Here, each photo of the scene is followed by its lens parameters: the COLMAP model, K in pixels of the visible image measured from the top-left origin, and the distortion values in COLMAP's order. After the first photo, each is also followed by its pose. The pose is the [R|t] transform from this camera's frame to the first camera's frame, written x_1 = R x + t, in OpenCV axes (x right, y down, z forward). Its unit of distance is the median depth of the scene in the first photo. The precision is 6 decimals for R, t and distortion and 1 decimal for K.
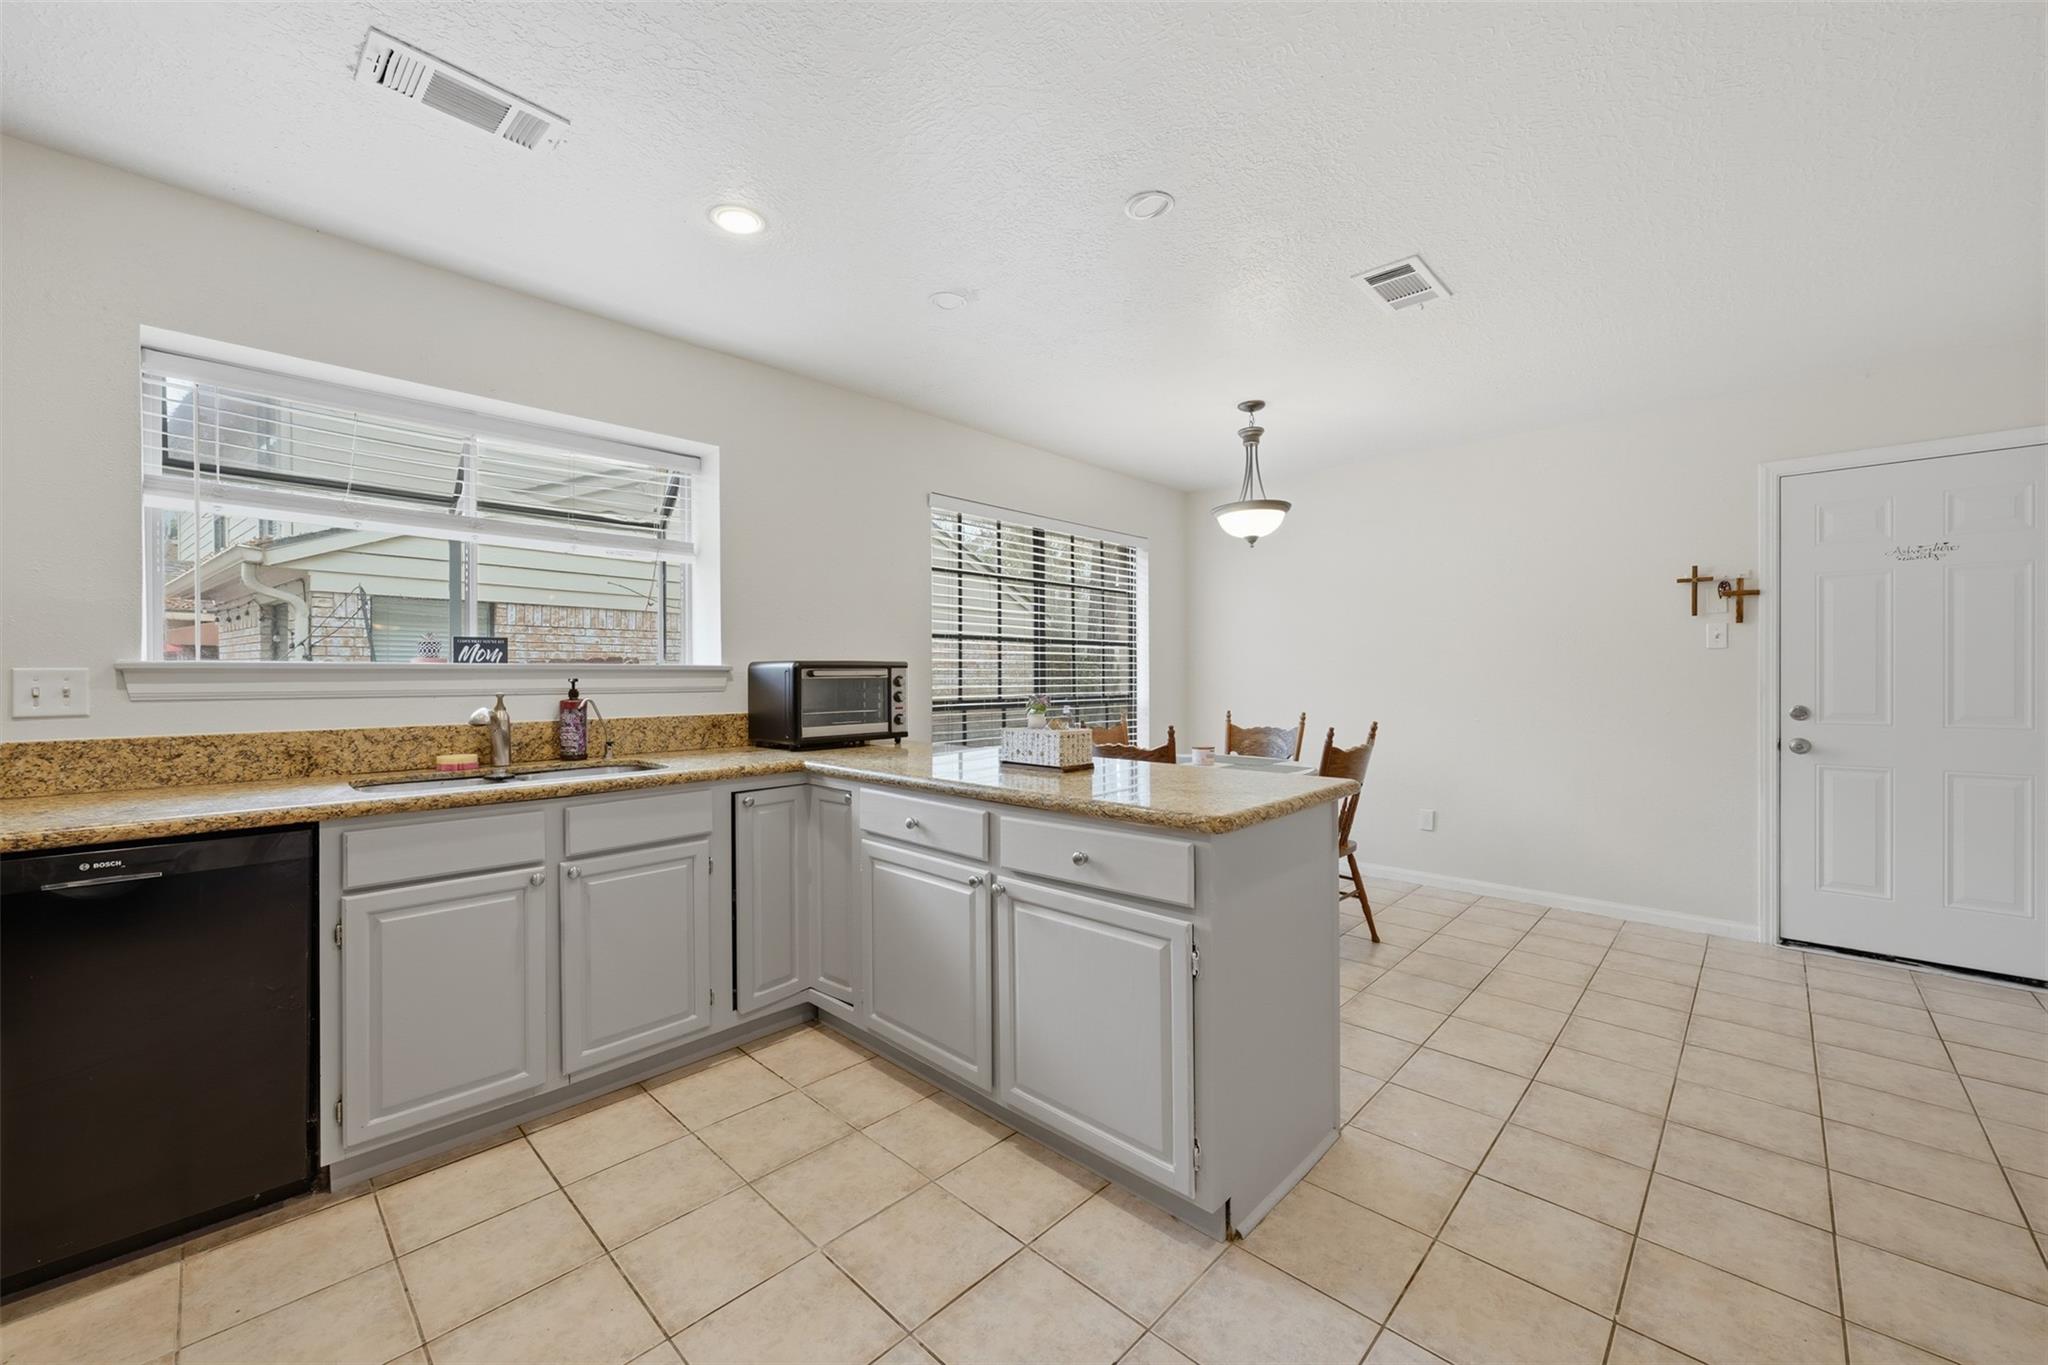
lens RADIAL K [[791.8, 0, 1022.6], [0, 791.8, 675.4], [0, 0, 1]] dist [0.000610, 0.000350]
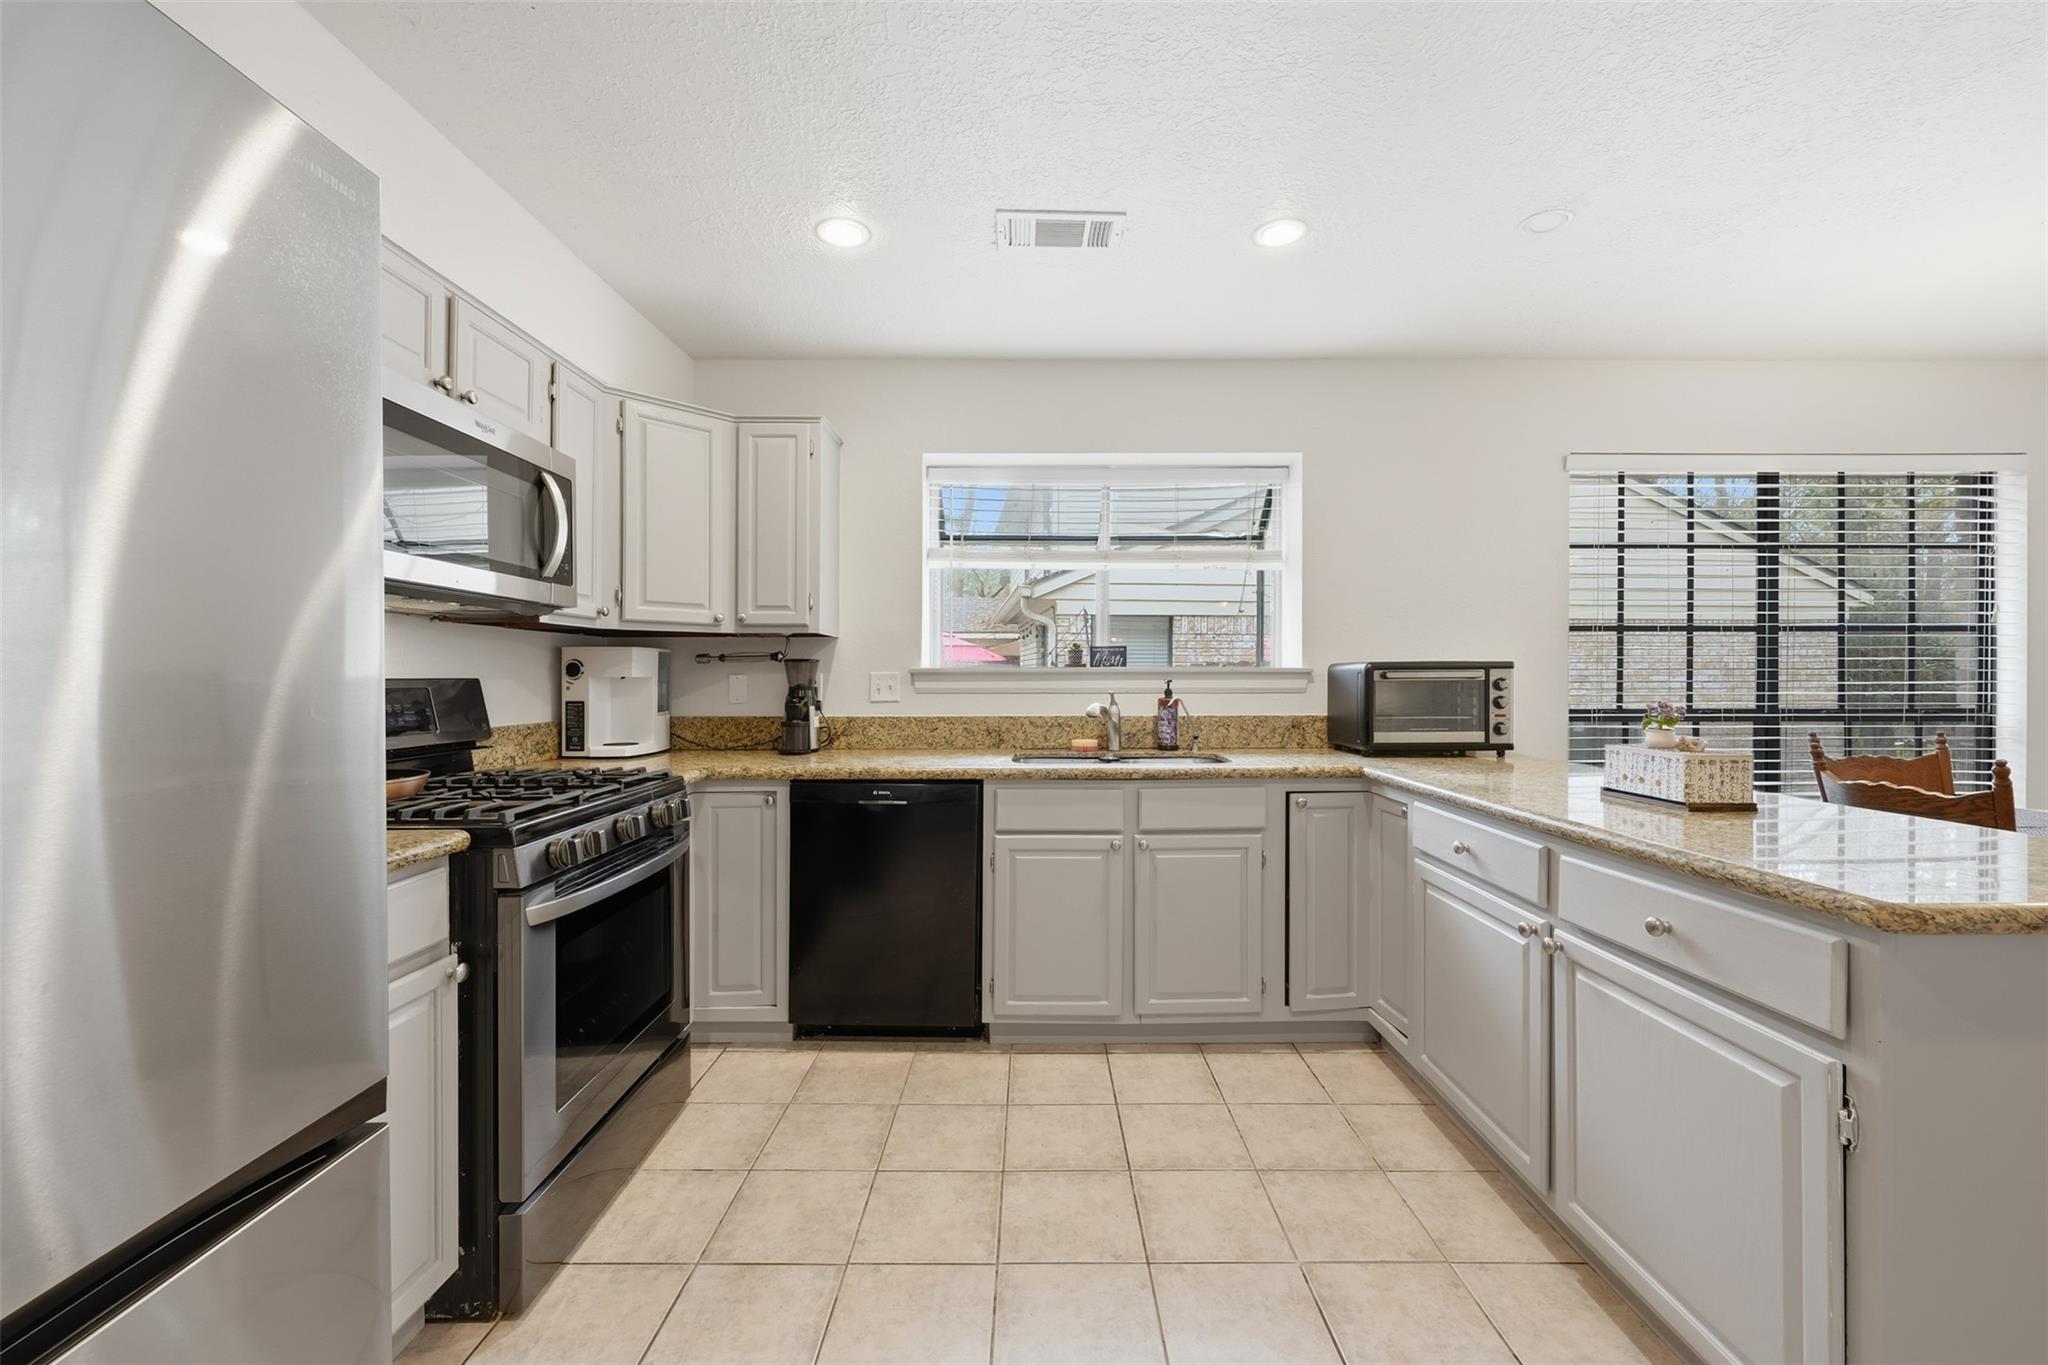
lens RADIAL K [[798.0, 0, 1035.5], [0, 798.0, 675.3], [0, 0, 1]] dist [-0.000769, -0.000144]
pose [[0.694191, -0.000712, -0.719790, 0.152163], [-0.001213, 0.999997, -0.002159, 0.000320], [0.719790, 0.002372, 0.694188, 0.053370]]
